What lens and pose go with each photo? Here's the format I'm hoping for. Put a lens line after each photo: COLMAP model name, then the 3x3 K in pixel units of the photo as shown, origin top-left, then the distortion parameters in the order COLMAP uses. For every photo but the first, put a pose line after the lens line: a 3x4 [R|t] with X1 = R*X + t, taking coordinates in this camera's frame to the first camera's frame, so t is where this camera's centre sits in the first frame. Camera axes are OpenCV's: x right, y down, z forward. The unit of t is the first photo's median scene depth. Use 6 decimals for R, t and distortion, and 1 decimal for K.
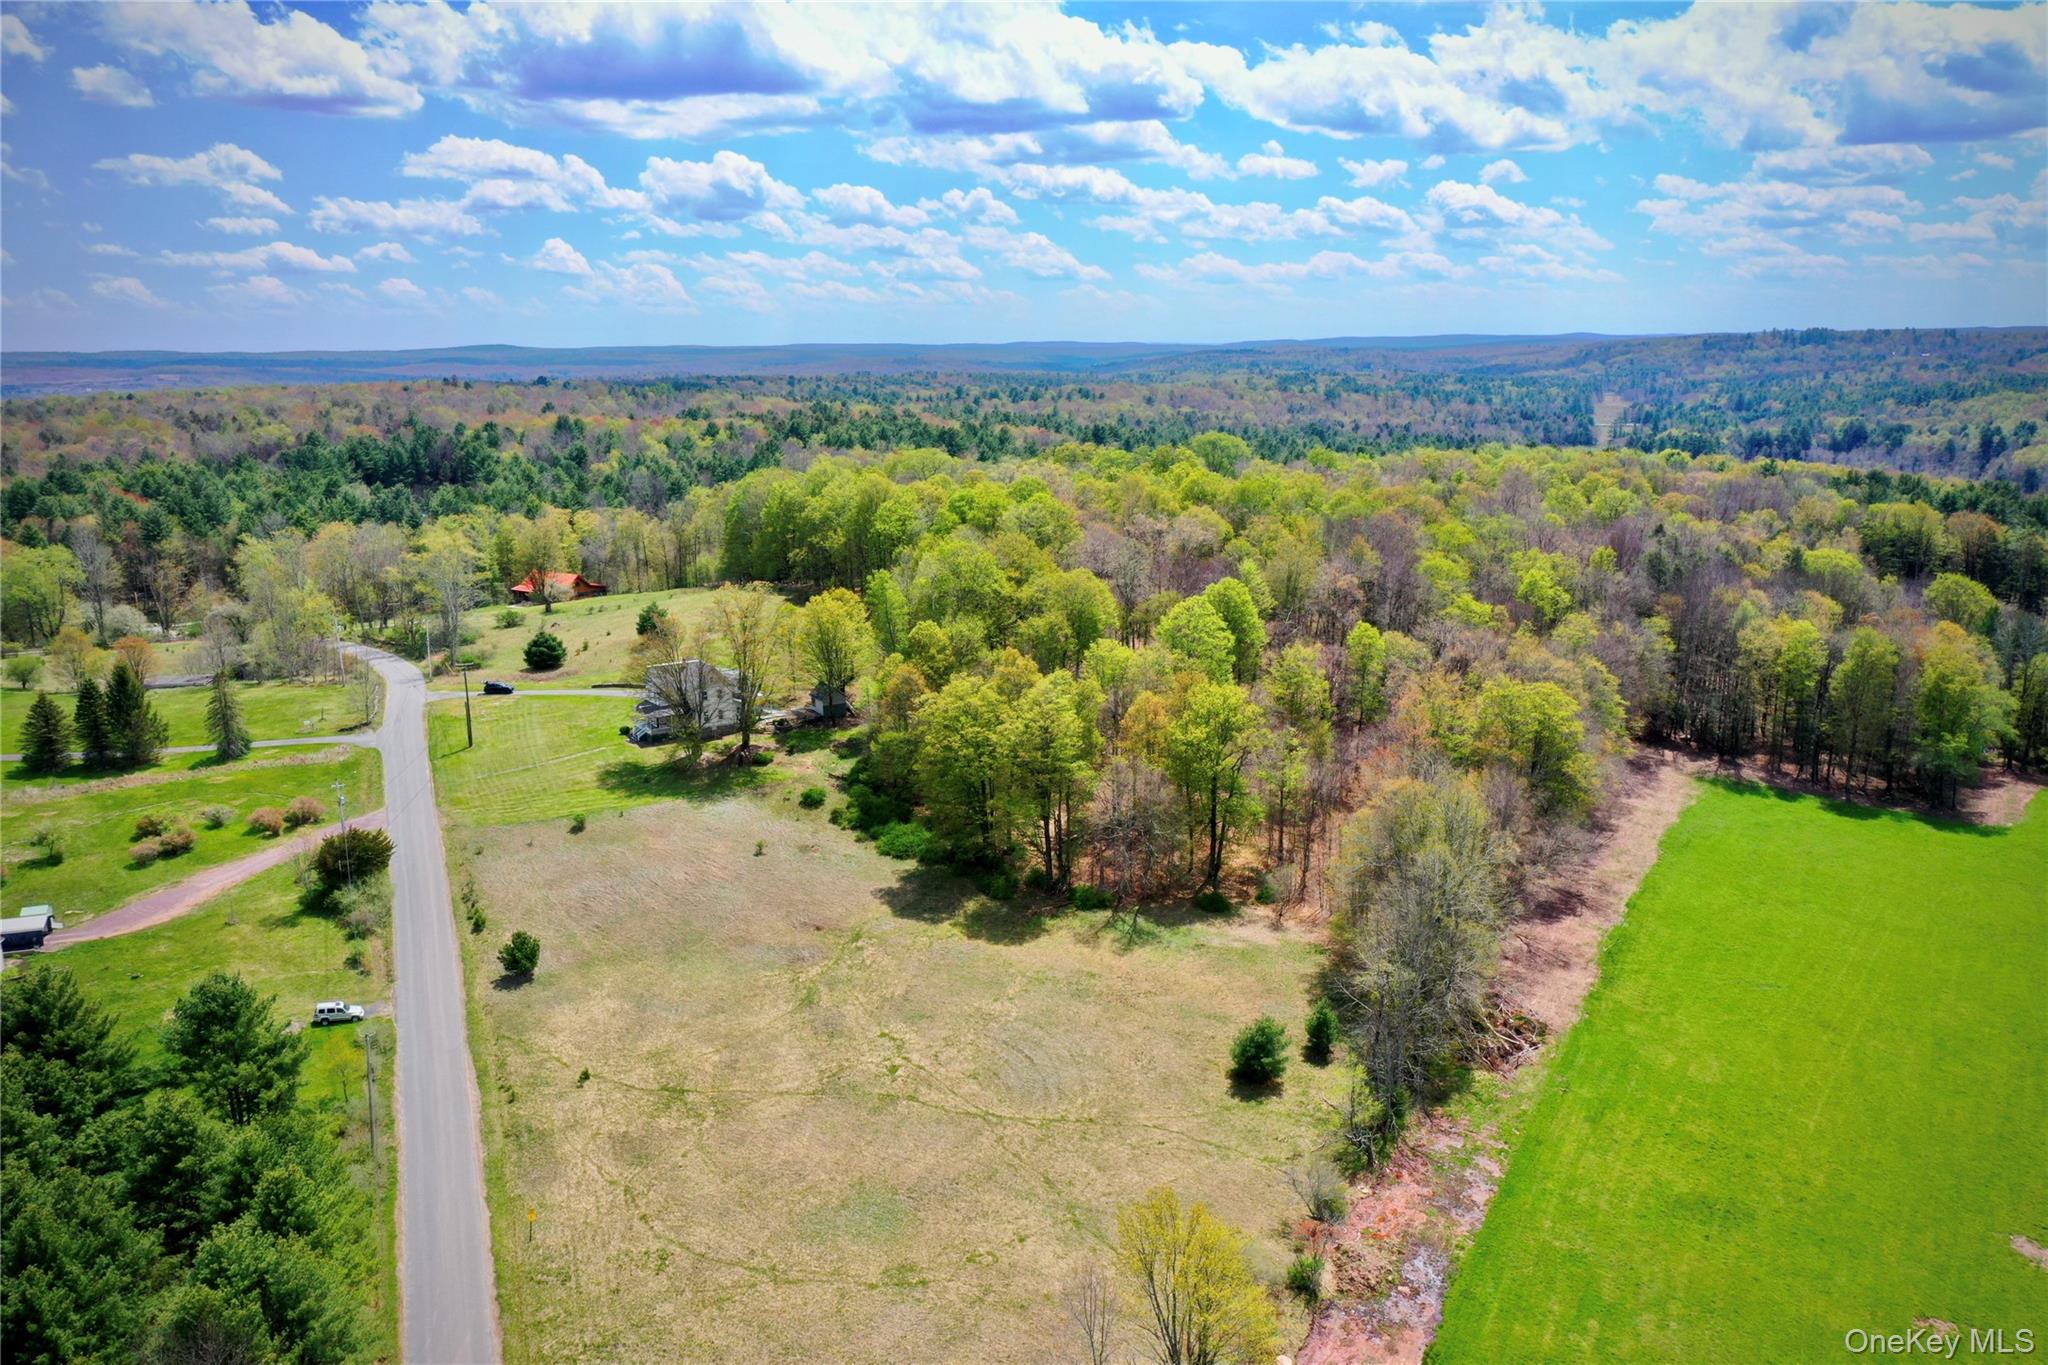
lens RADIAL K [[1604.2, 0, 1024.8], [0, 1604.2, 679.9], [0, 0, 1]] dist [-0.008497, 0.011016]
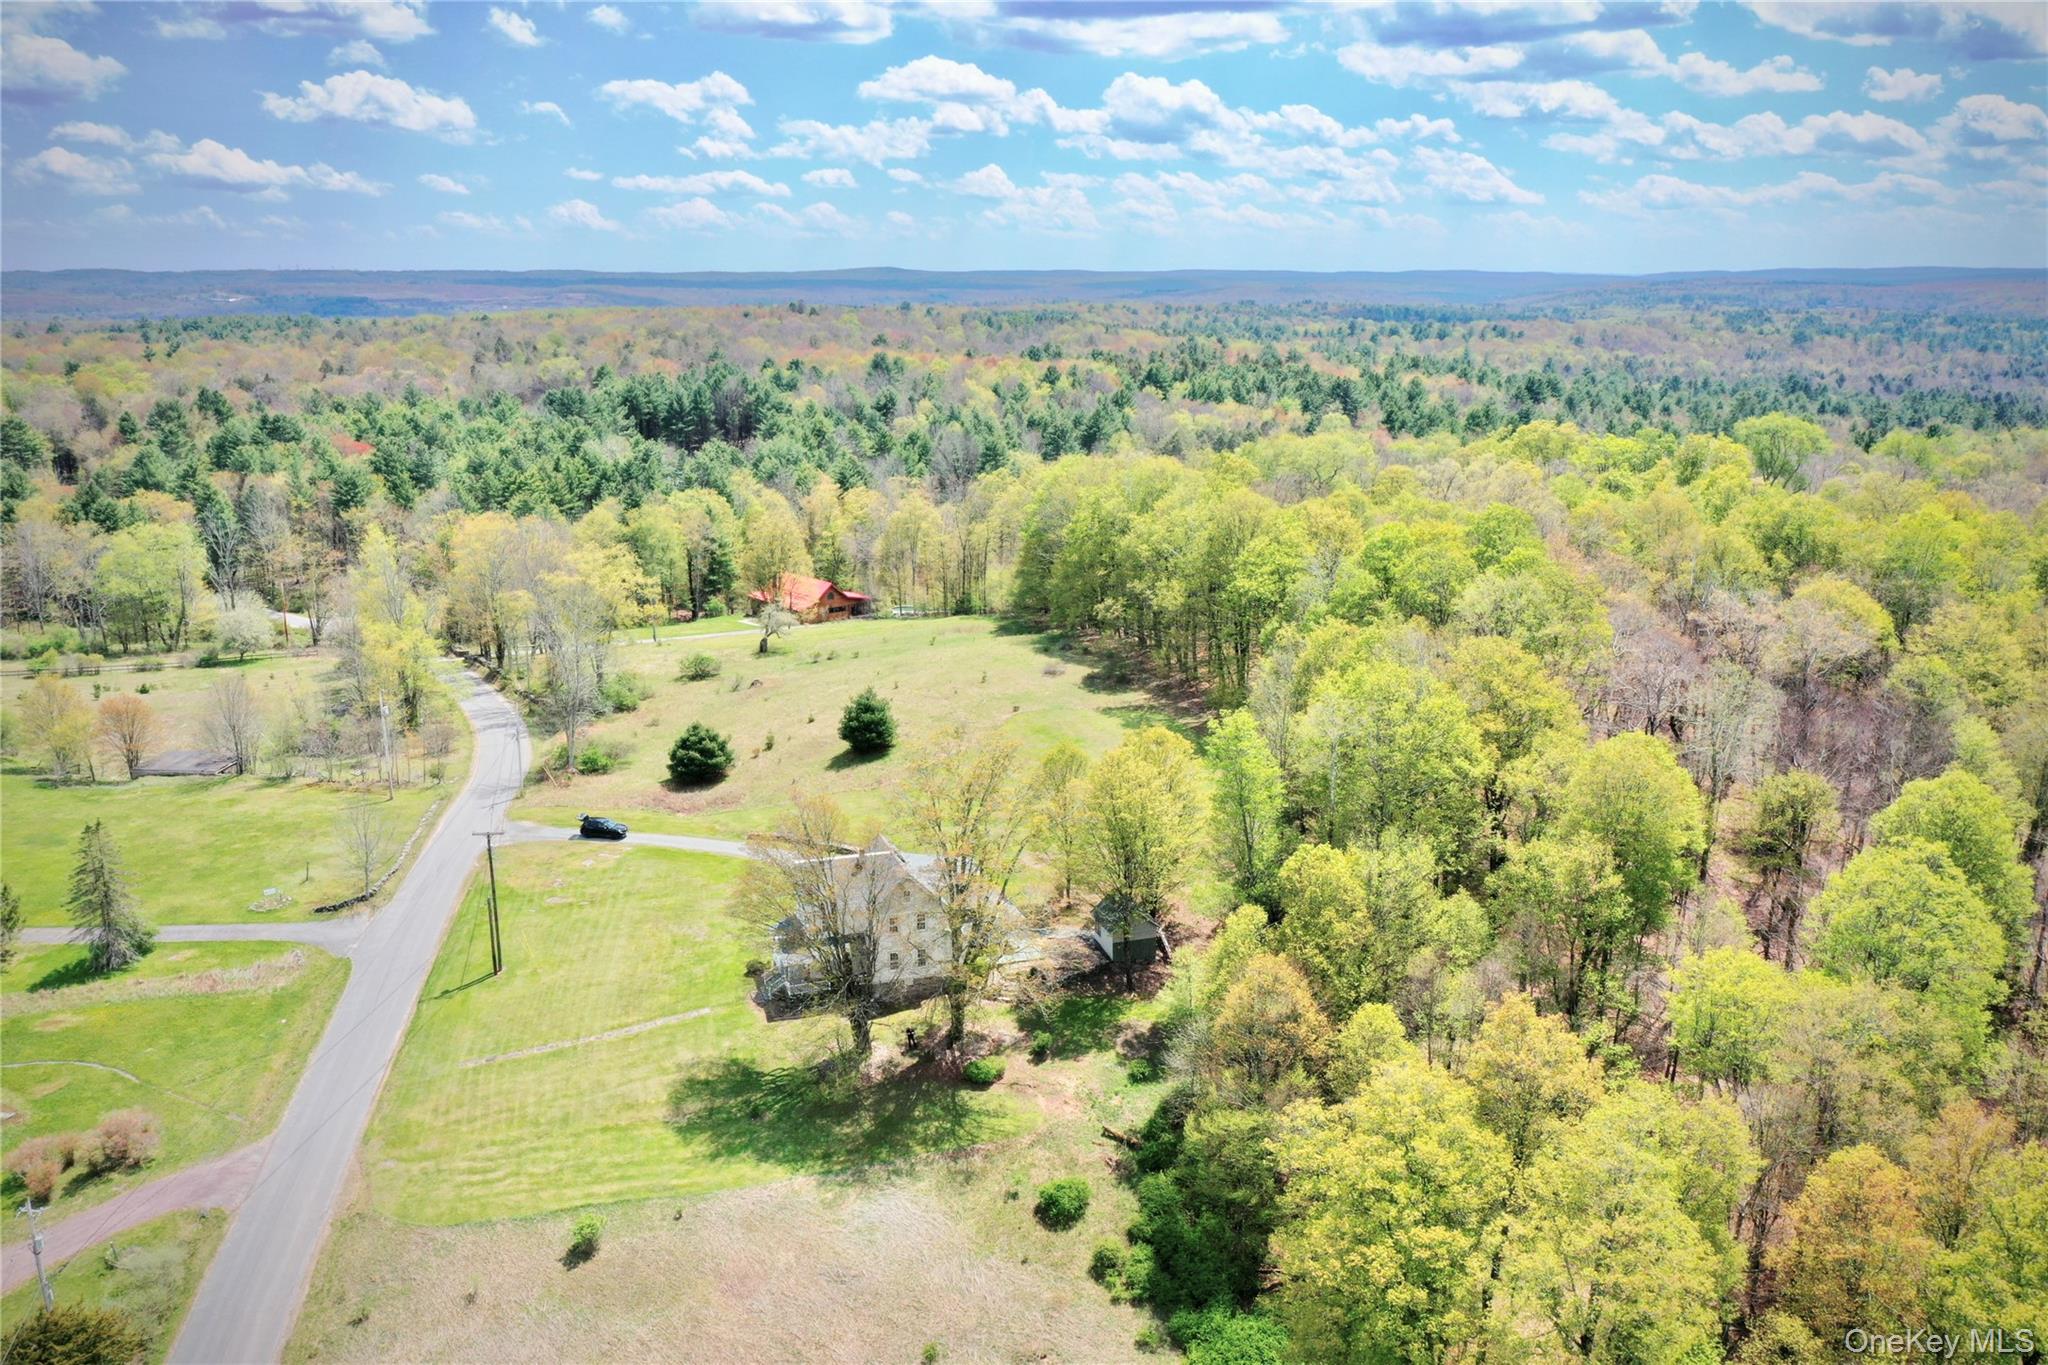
lens RADIAL K [[1604.2, 0, 1024.8], [0, 1604.2, 679.9], [0, 0, 1]] dist [-0.008497, 0.011016]
pose [[0.972800, 0.066408, -0.221925, -0.019415], [-0.056721, 0.997150, 0.049749, -0.047533], [0.224596, -0.035808, 0.973794, 0.226512]]
